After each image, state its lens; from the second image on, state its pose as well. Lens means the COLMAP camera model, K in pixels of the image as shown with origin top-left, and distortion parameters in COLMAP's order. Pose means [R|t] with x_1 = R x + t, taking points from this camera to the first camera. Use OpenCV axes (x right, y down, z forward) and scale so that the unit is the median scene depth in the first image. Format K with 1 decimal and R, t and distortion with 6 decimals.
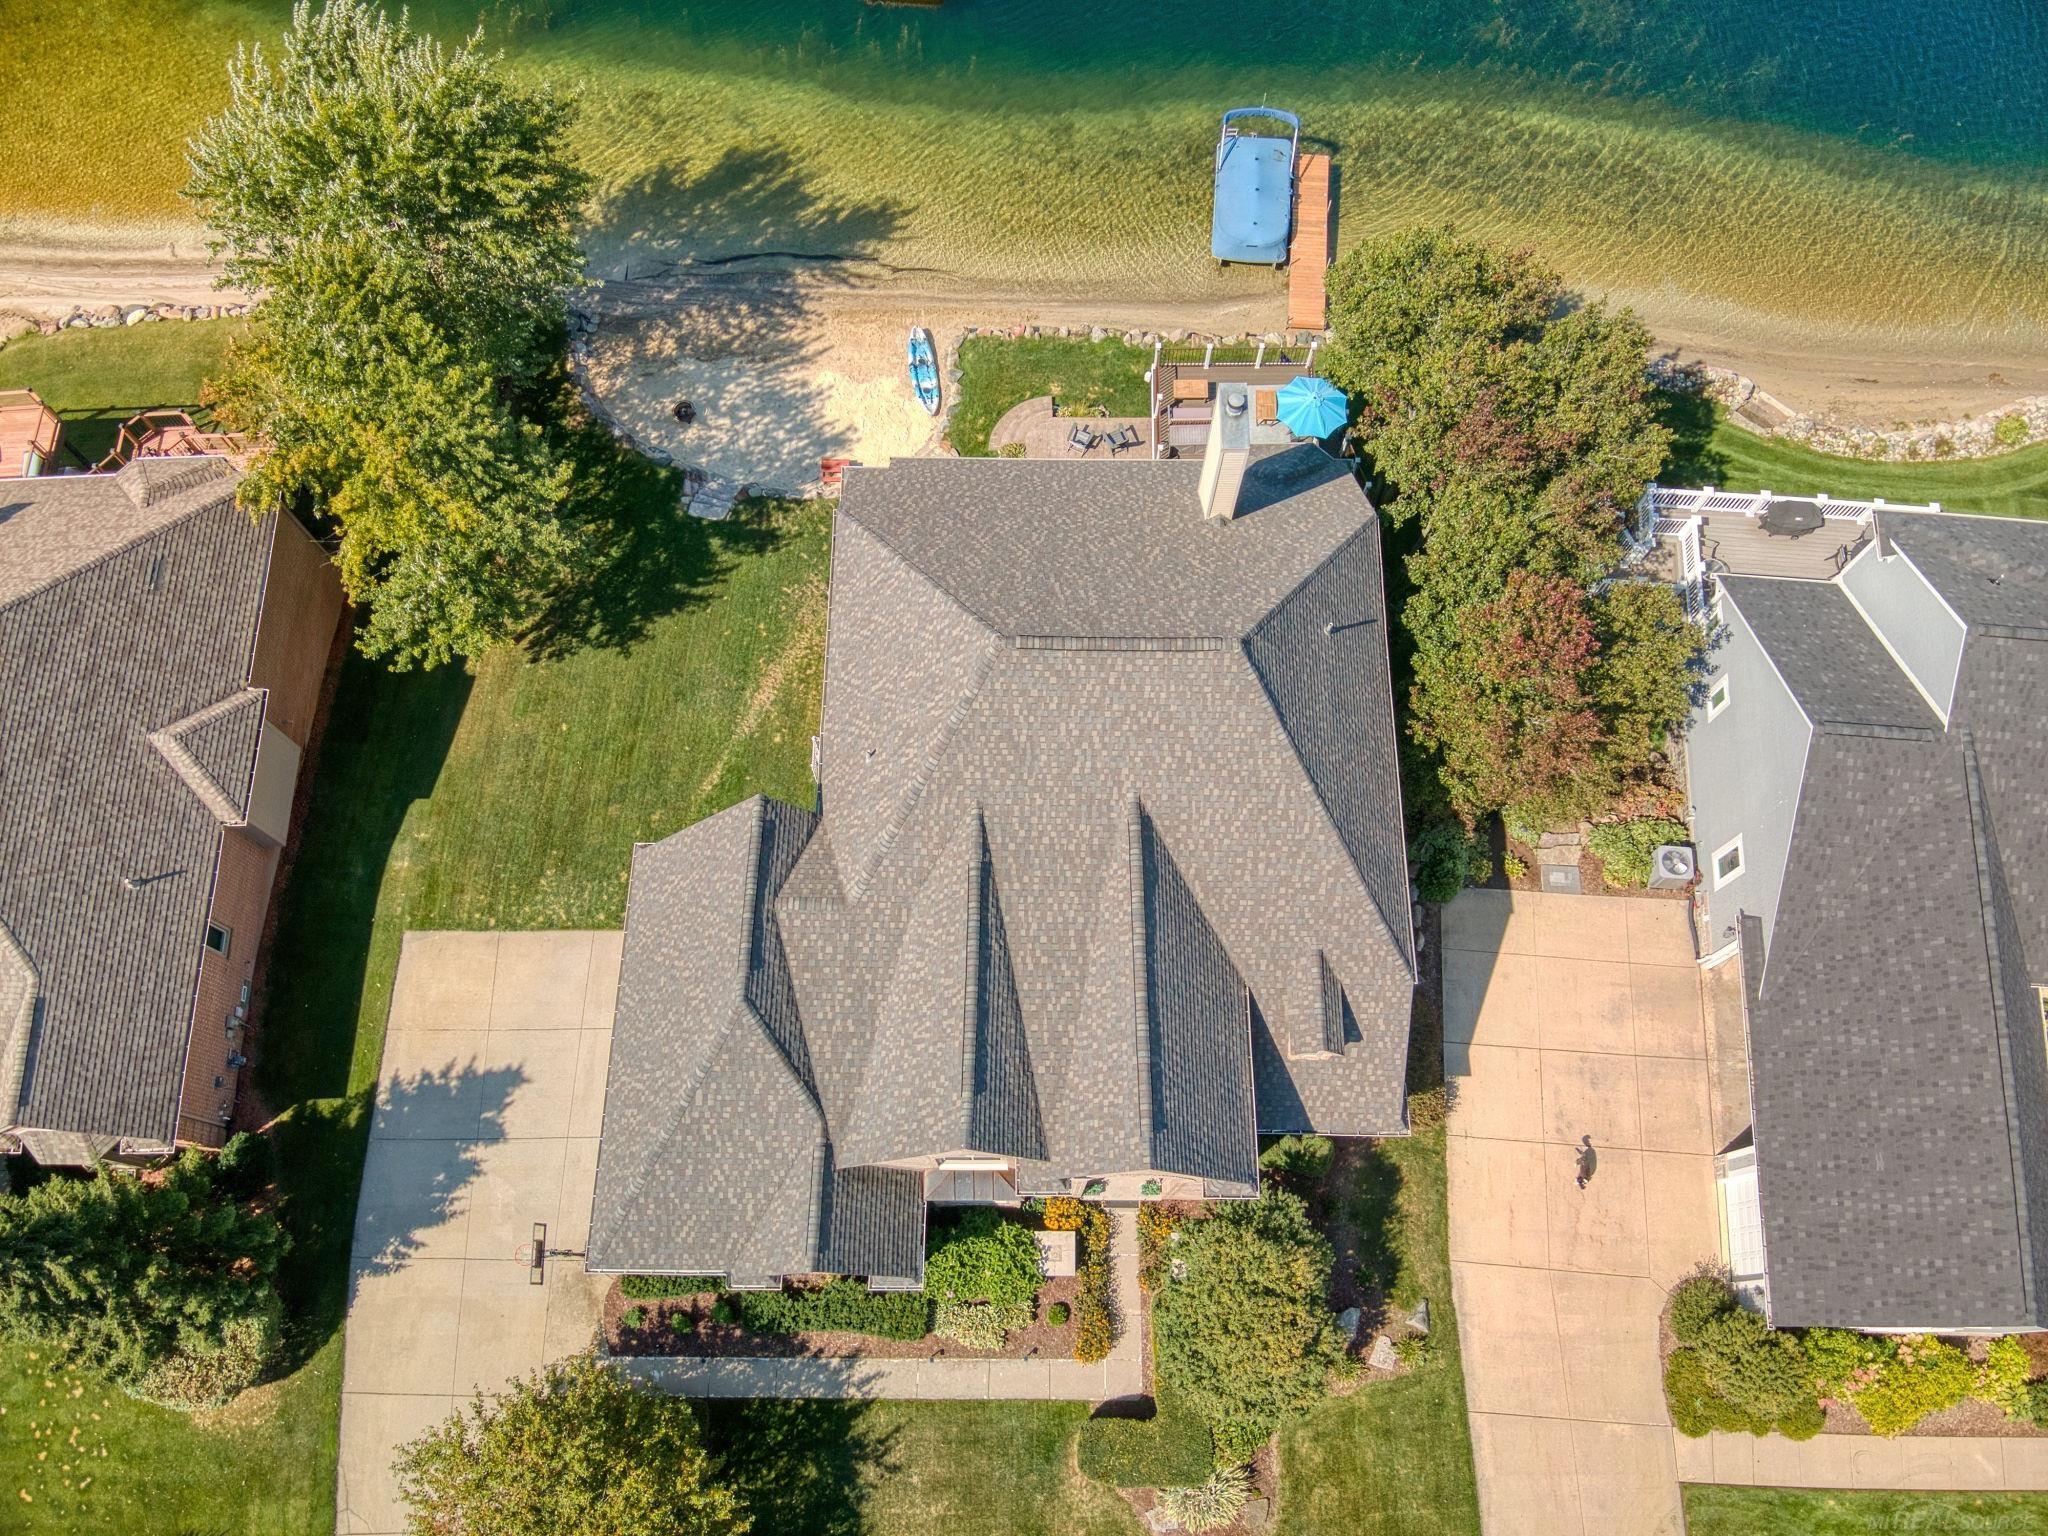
lens RADIAL K [[1490.1, 0, 1033.2], [0, 1490.1, 763.9], [0, 0, 1]] dist [0.079965, -0.169881]
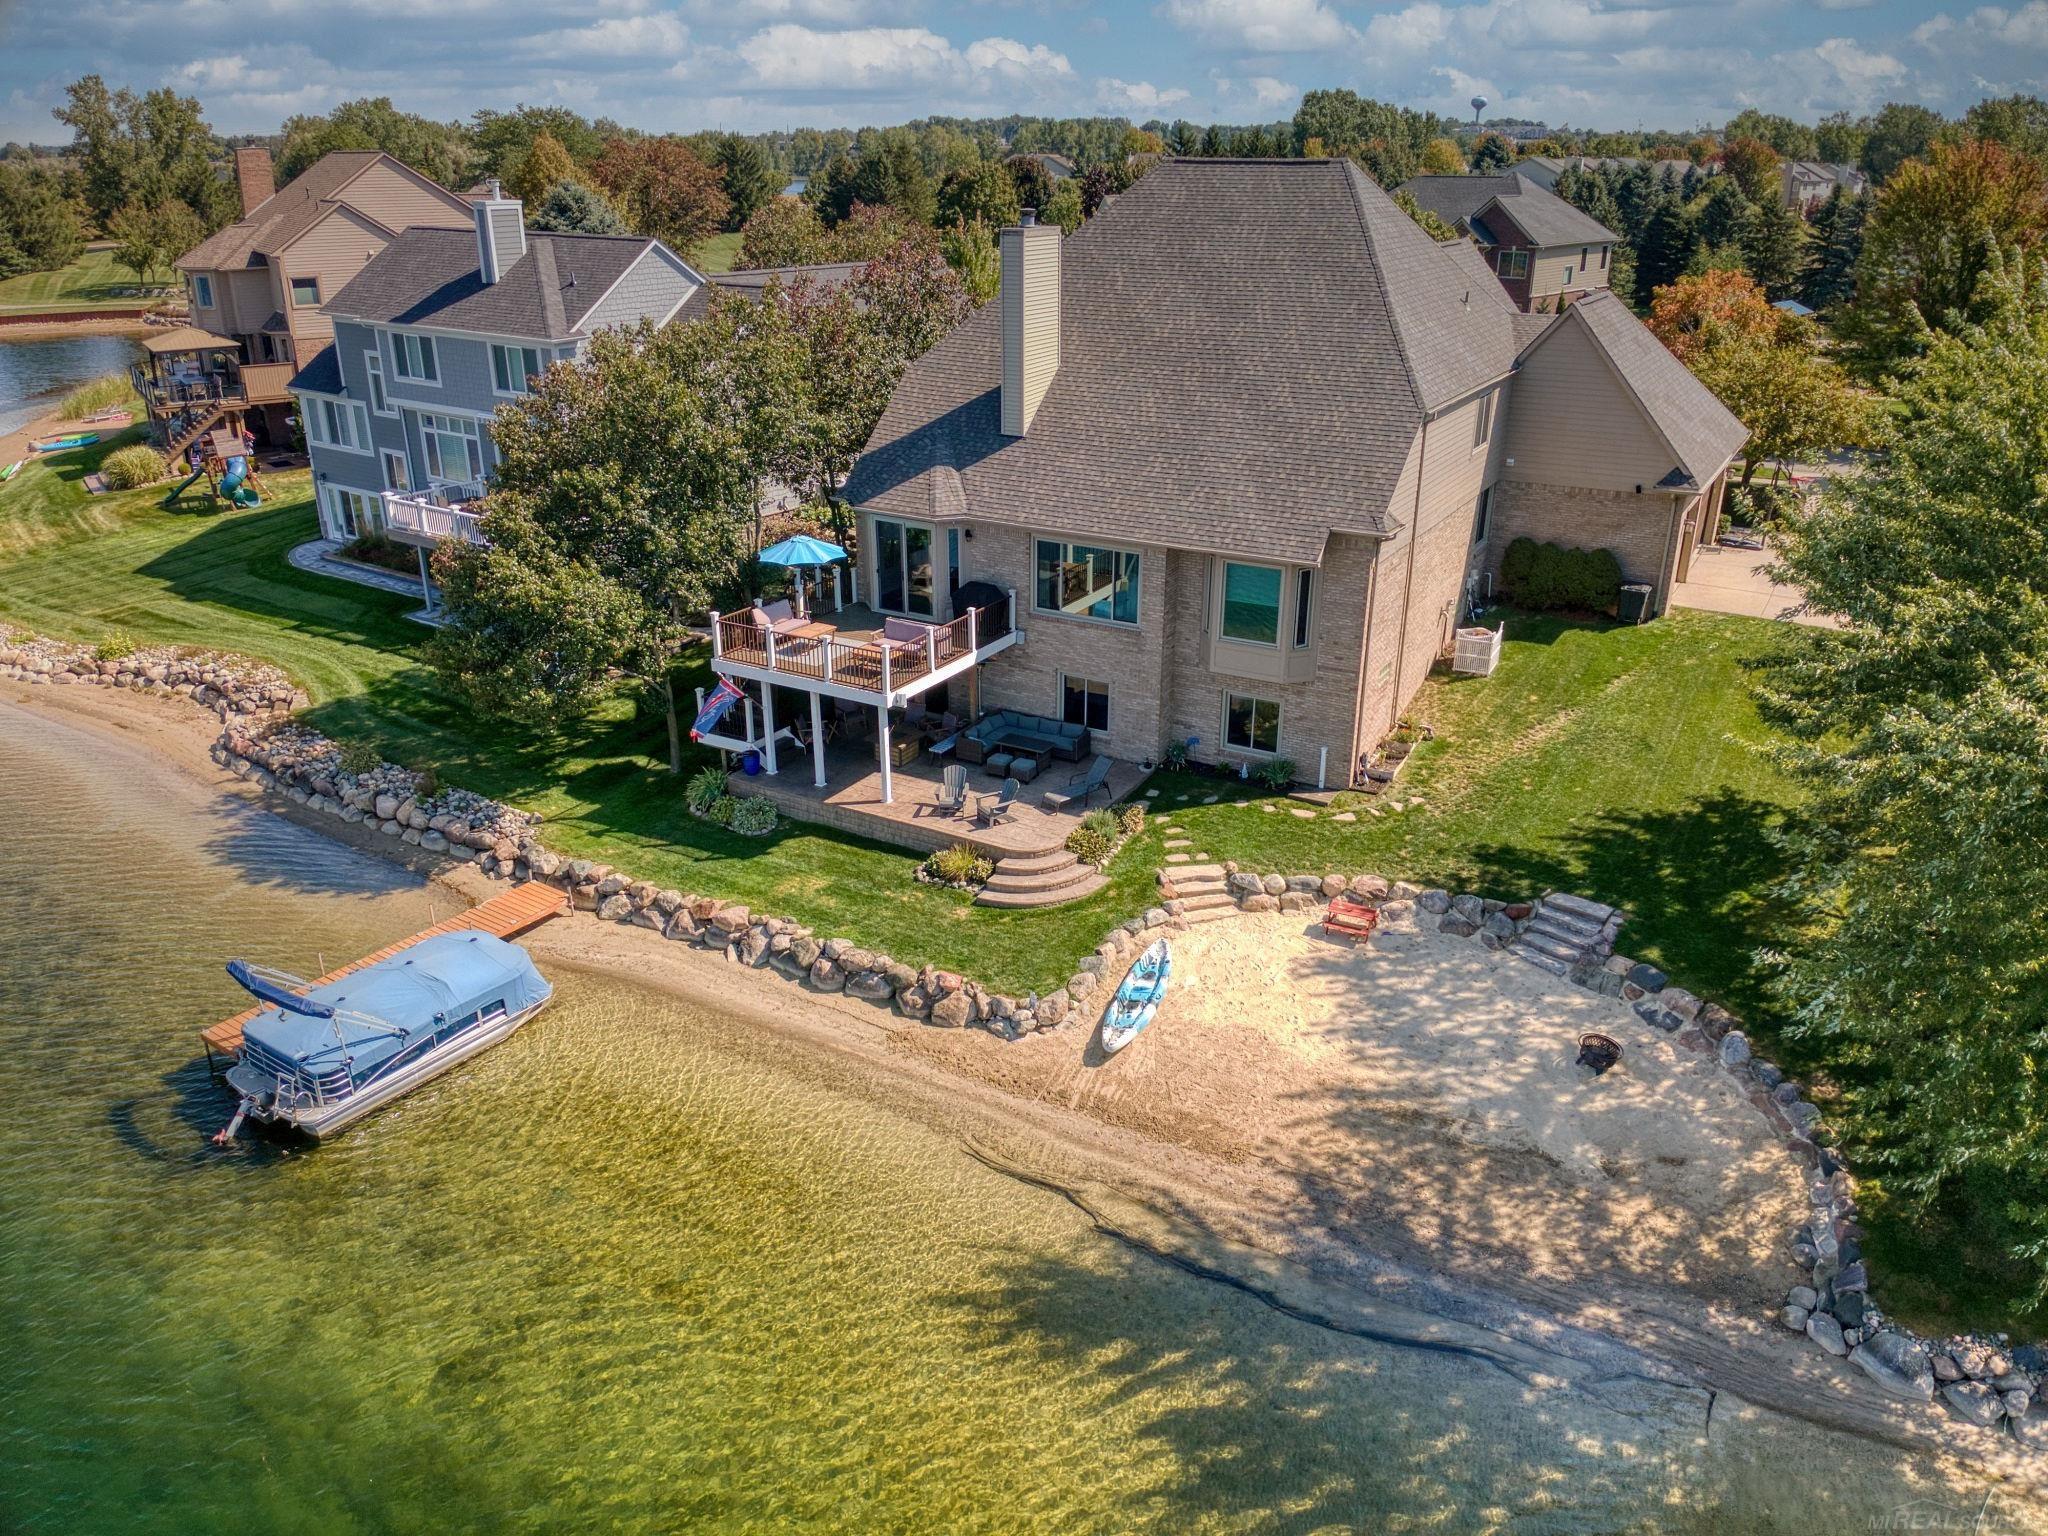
lens RADIAL K [[1462.3, 0, 1027.3], [0, 1462.3, 782.1], [0, 0, 1]] dist [0.138777, -0.266467]
pose [[-0.867104, -0.194710, 0.458496, -0.390349], [0.463107, 0.023915, 0.885980, -1.101004], [-0.183474, 0.980569, 0.069435, 1.281732]]
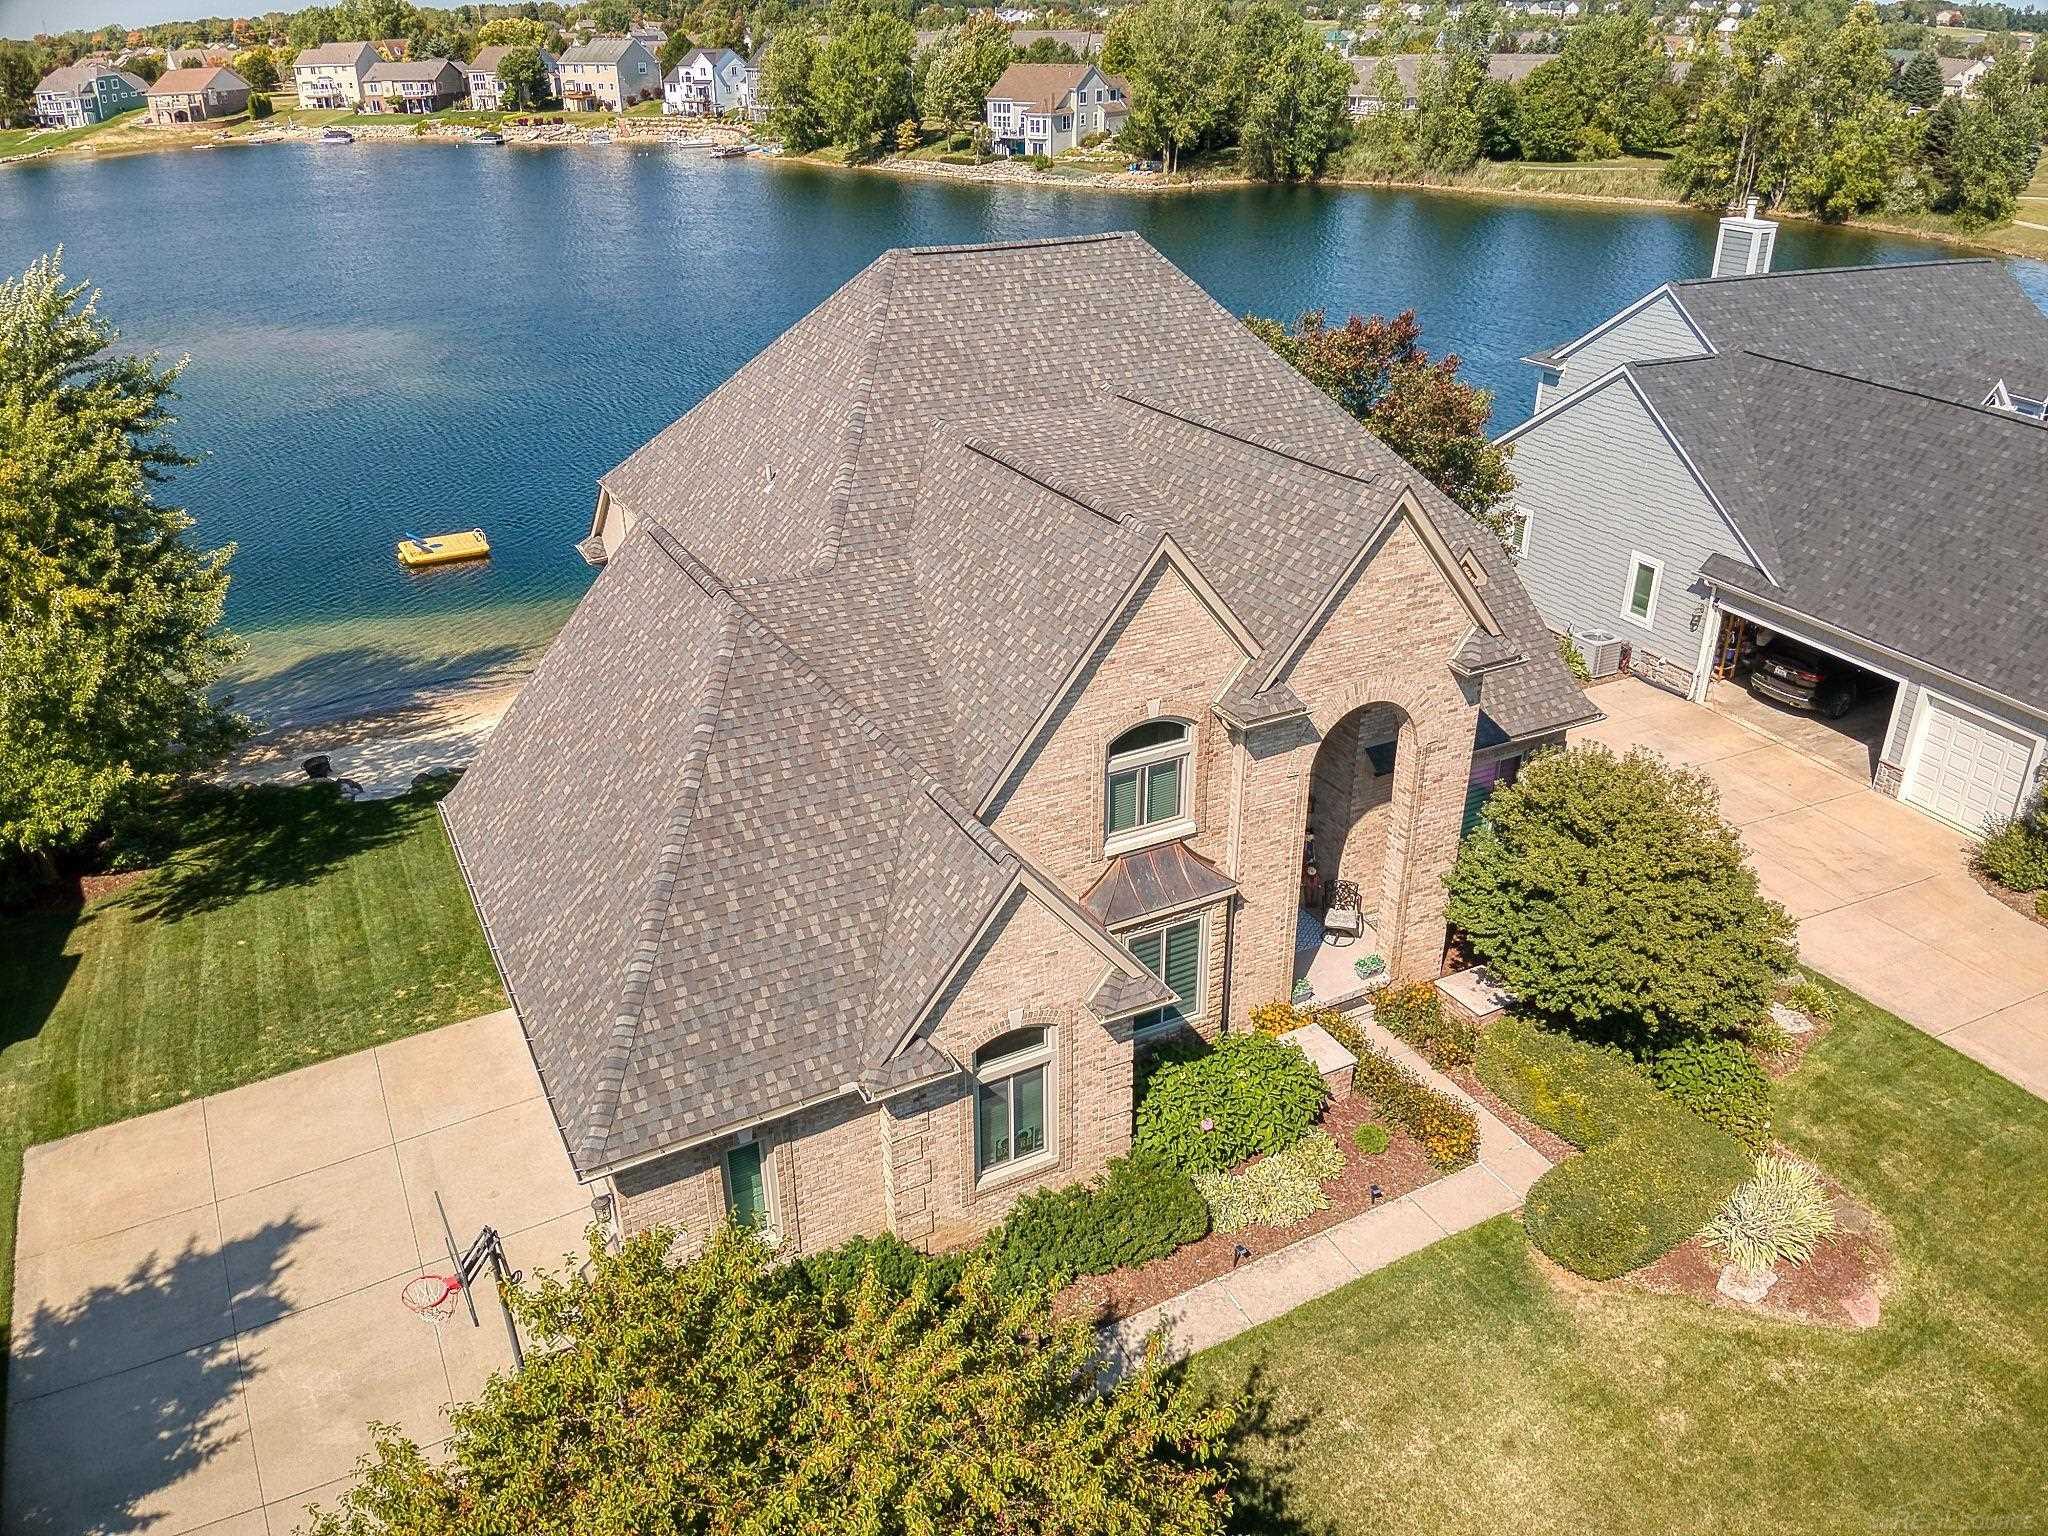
lens RADIAL K [[1490.1, 0, 1033.2], [0, 1490.1, 763.9], [0, 0, 1]] dist [0.079965, -0.169881]
pose [[0.879981, -0.211411, 0.425368, -0.333198], [0.443350, 0.686996, -0.575740, 0.566066], [-0.170508, 0.695228, 0.698273, 0.520648]]
